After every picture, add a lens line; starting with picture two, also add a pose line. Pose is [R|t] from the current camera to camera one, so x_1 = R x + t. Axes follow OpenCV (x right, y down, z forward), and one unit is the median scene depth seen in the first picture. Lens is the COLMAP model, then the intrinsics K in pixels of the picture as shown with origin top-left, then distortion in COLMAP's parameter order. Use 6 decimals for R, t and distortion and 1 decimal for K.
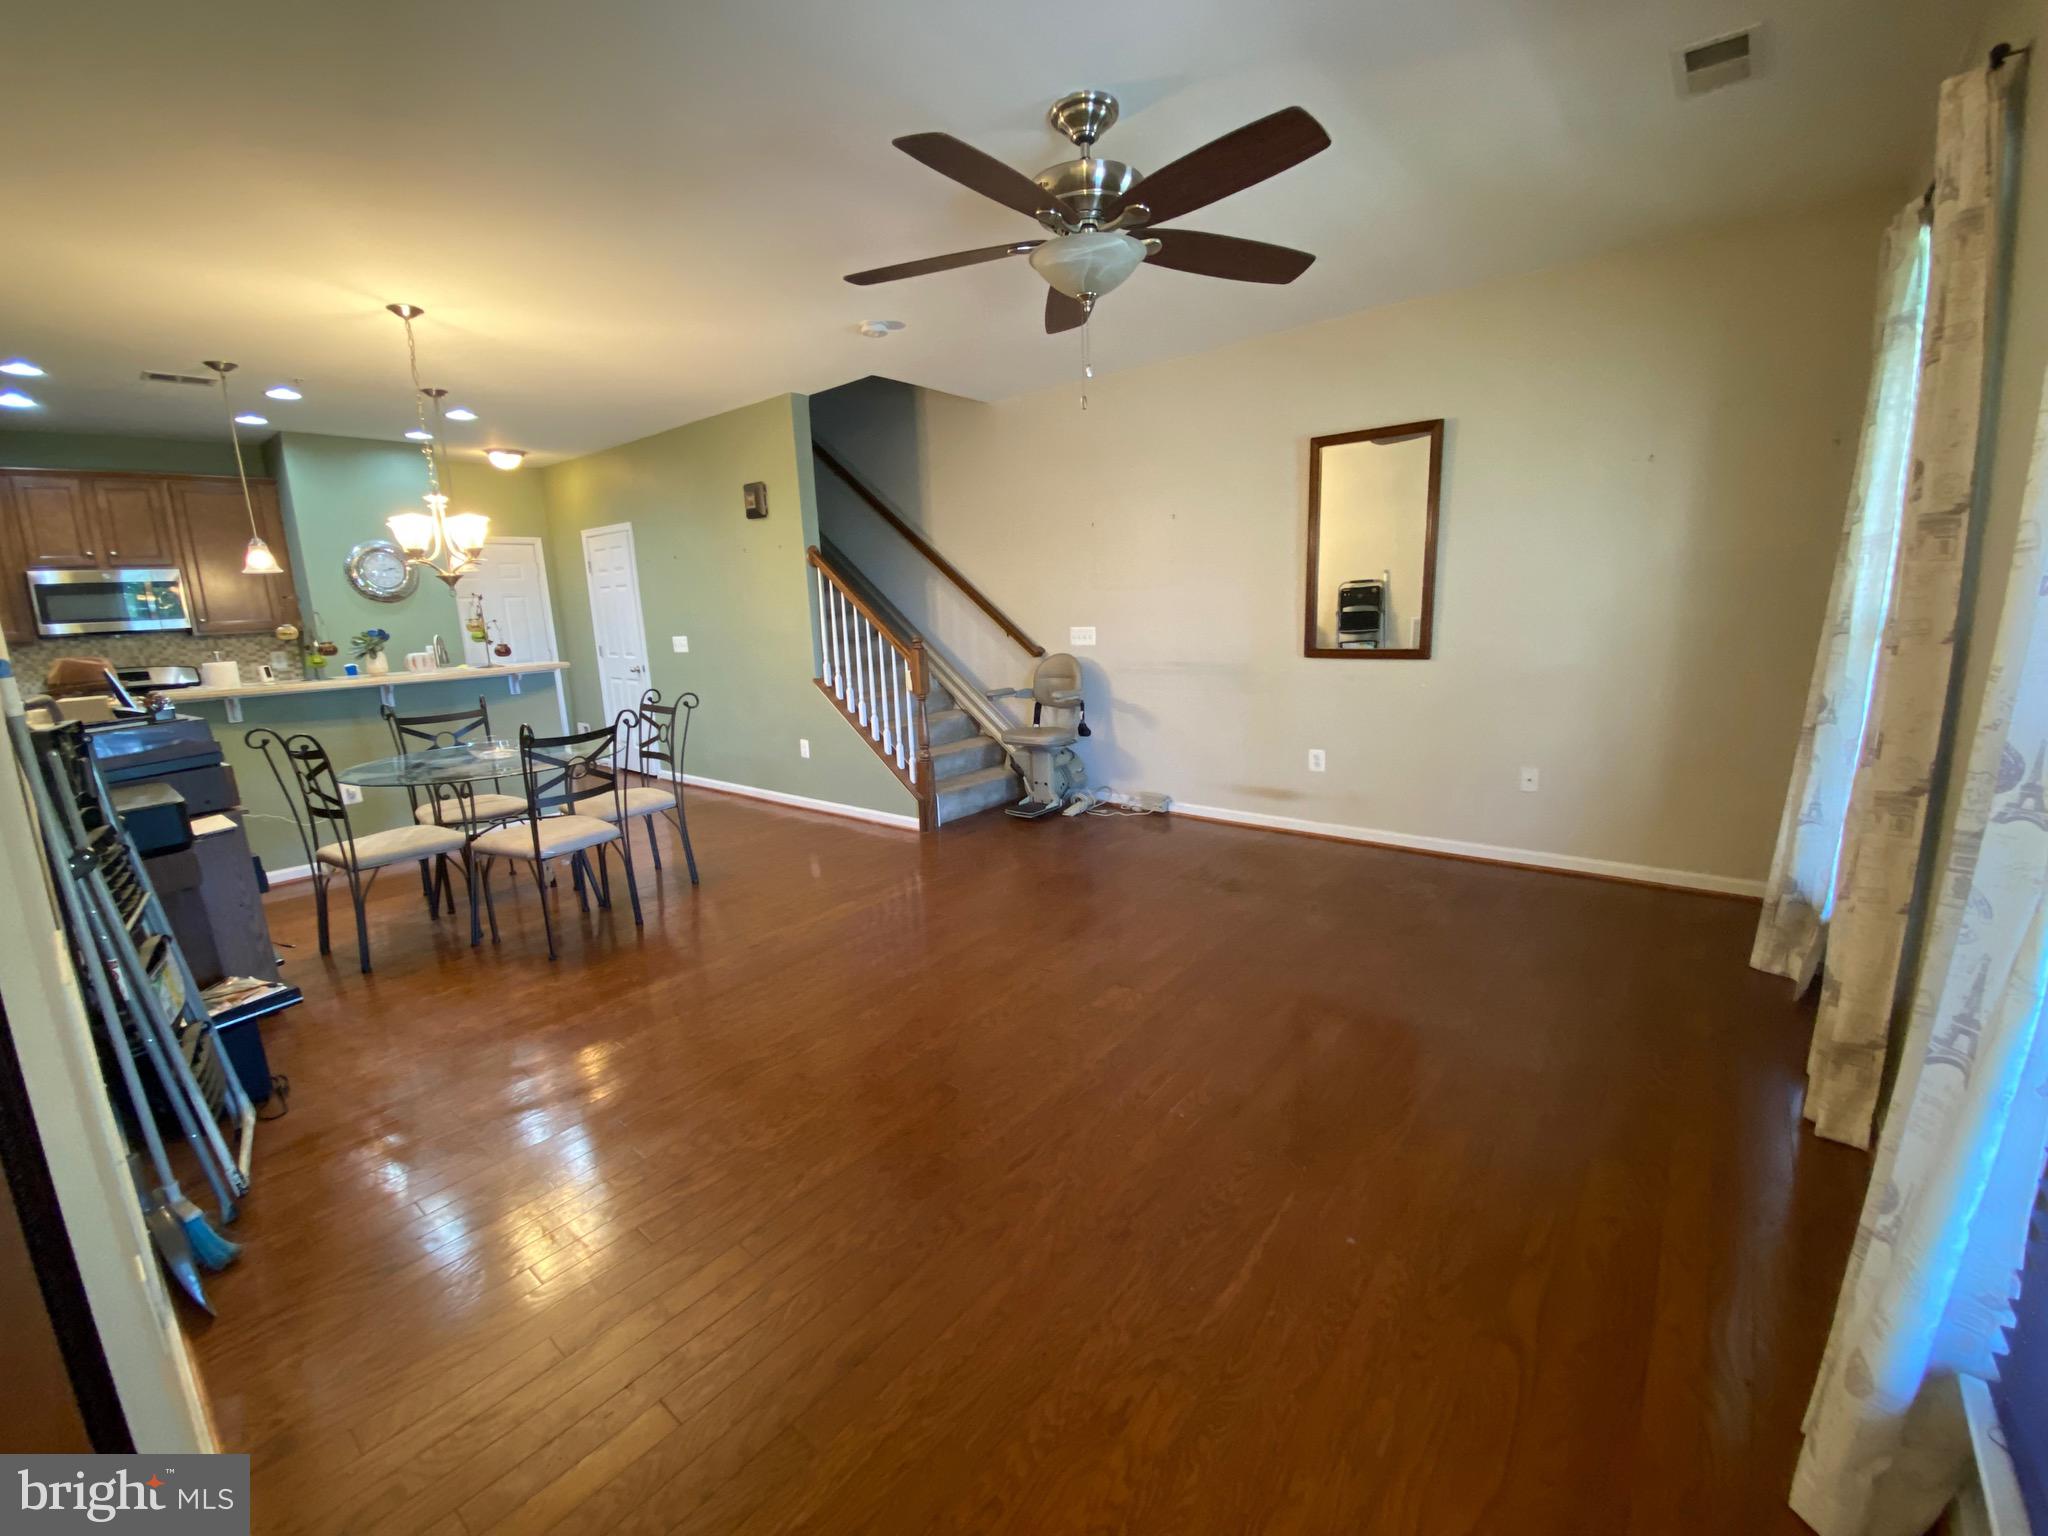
lens RADIAL K [[828.6, 0, 1054.3], [0, 828.6, 765.6], [0, 0, 1]] dist [-0.000330, -0.009440]
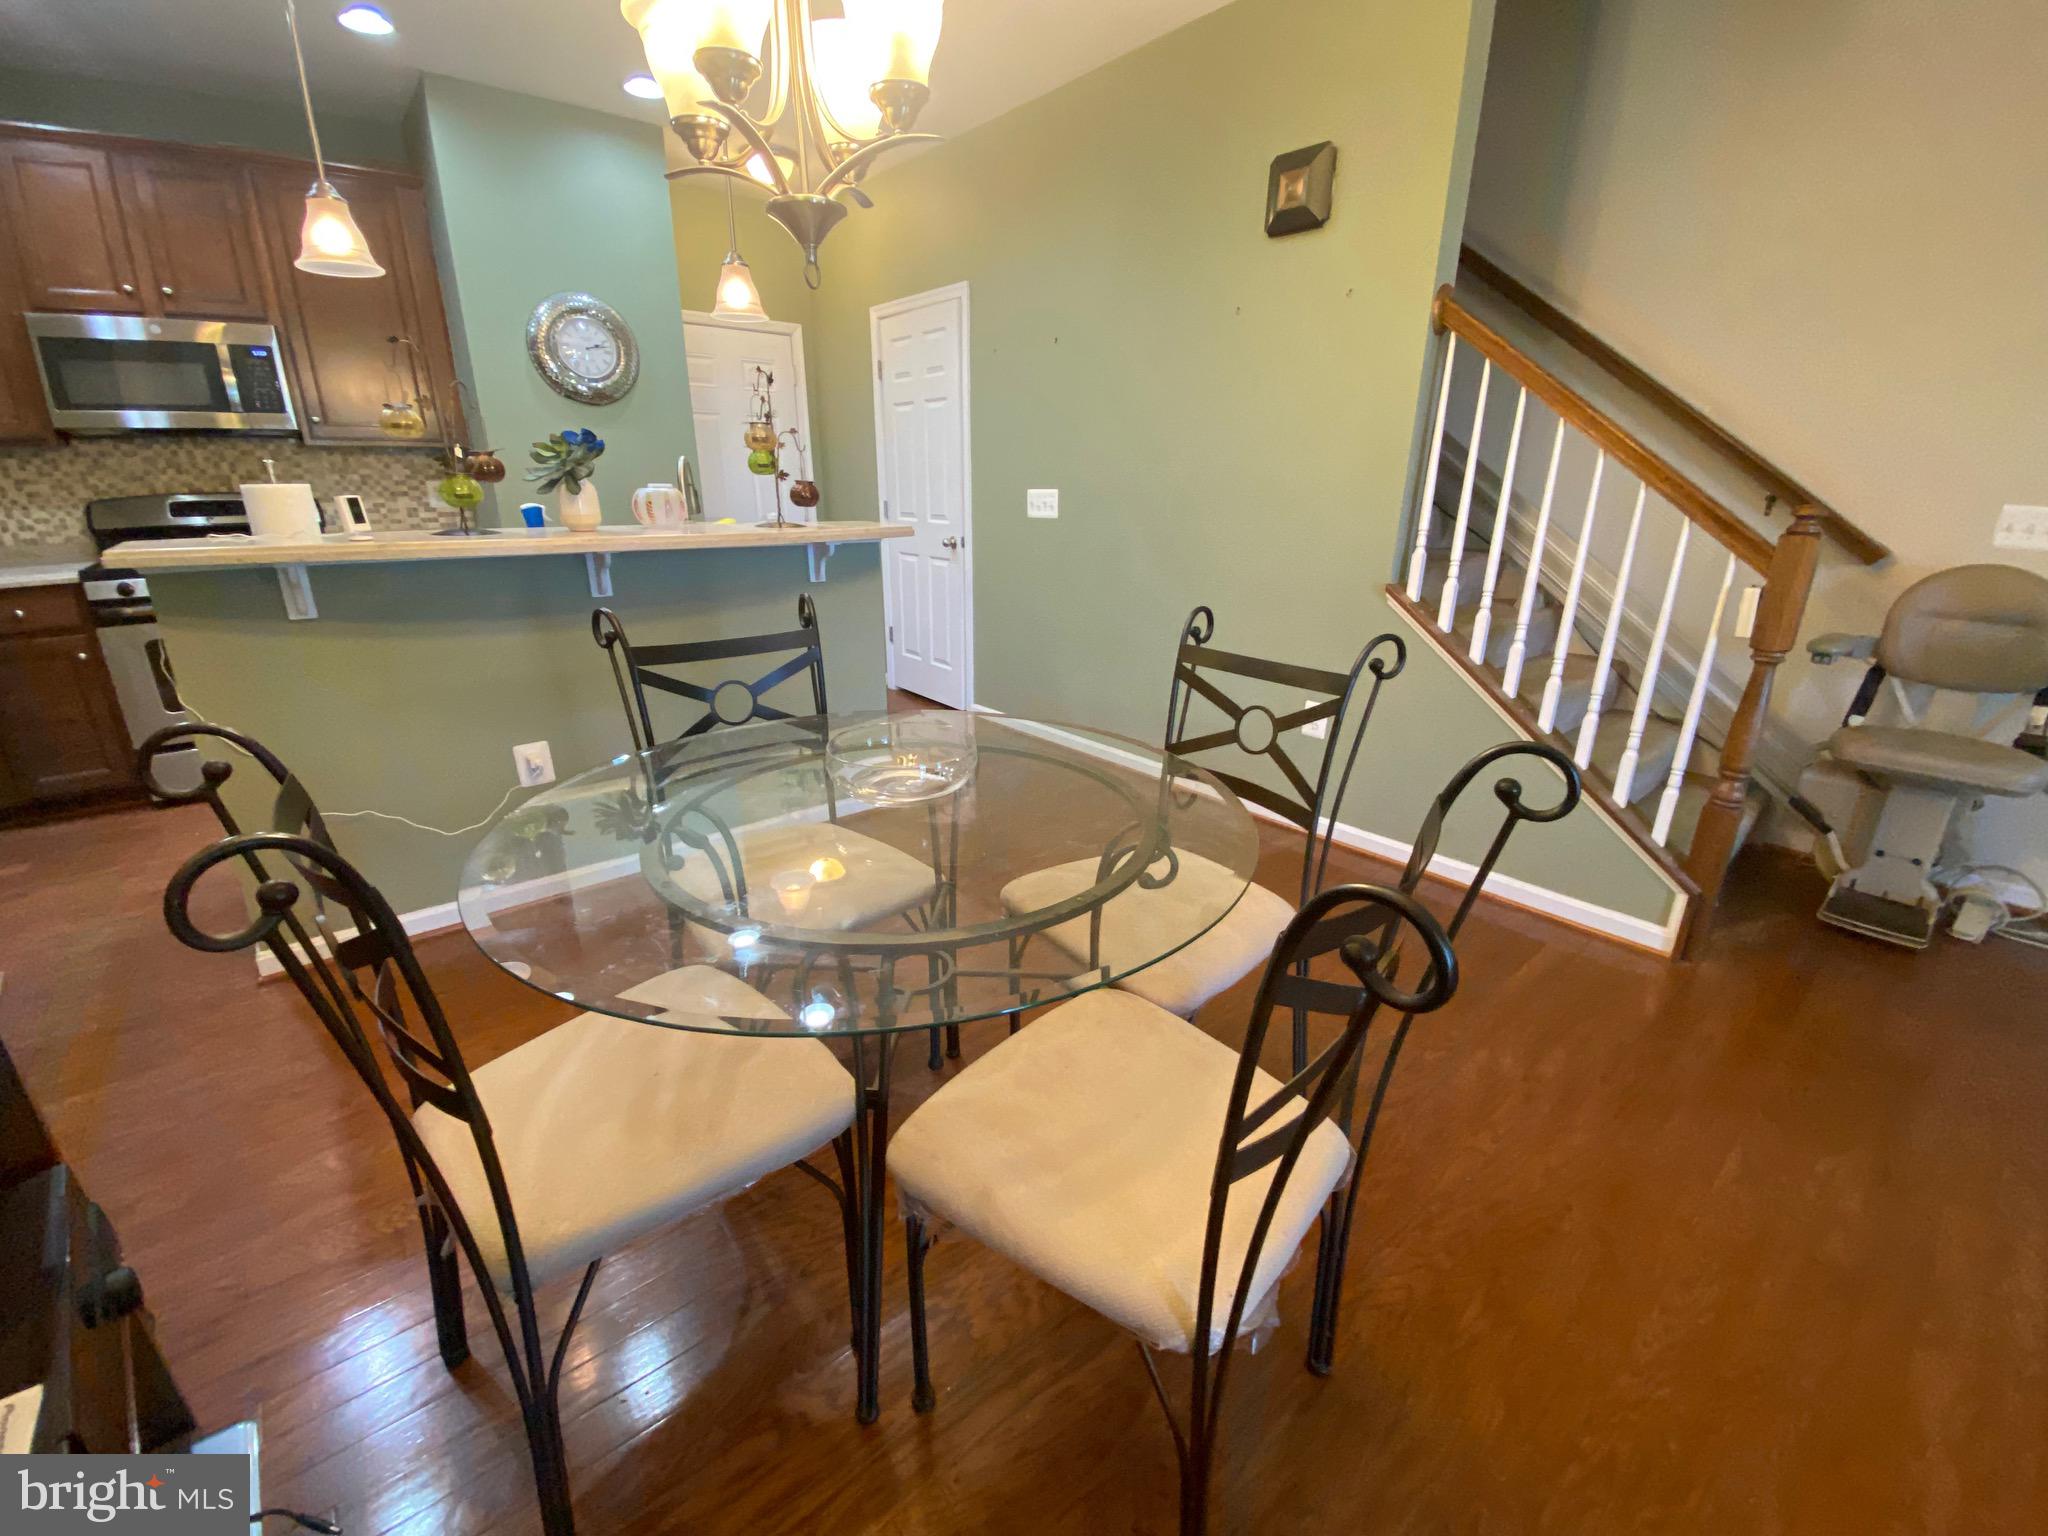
lens RADIAL K [[828.9, 0, 1047.8], [0, 828.9, 765.0], [0, 0, 1]] dist [0.026109, -0.020030]
pose [[0.981707, 0.099443, -0.162364, -0.422936], [-0.076744, 0.987096, 0.140542, -0.058526], [0.174245, -0.125511, 0.976671, 0.508762]]
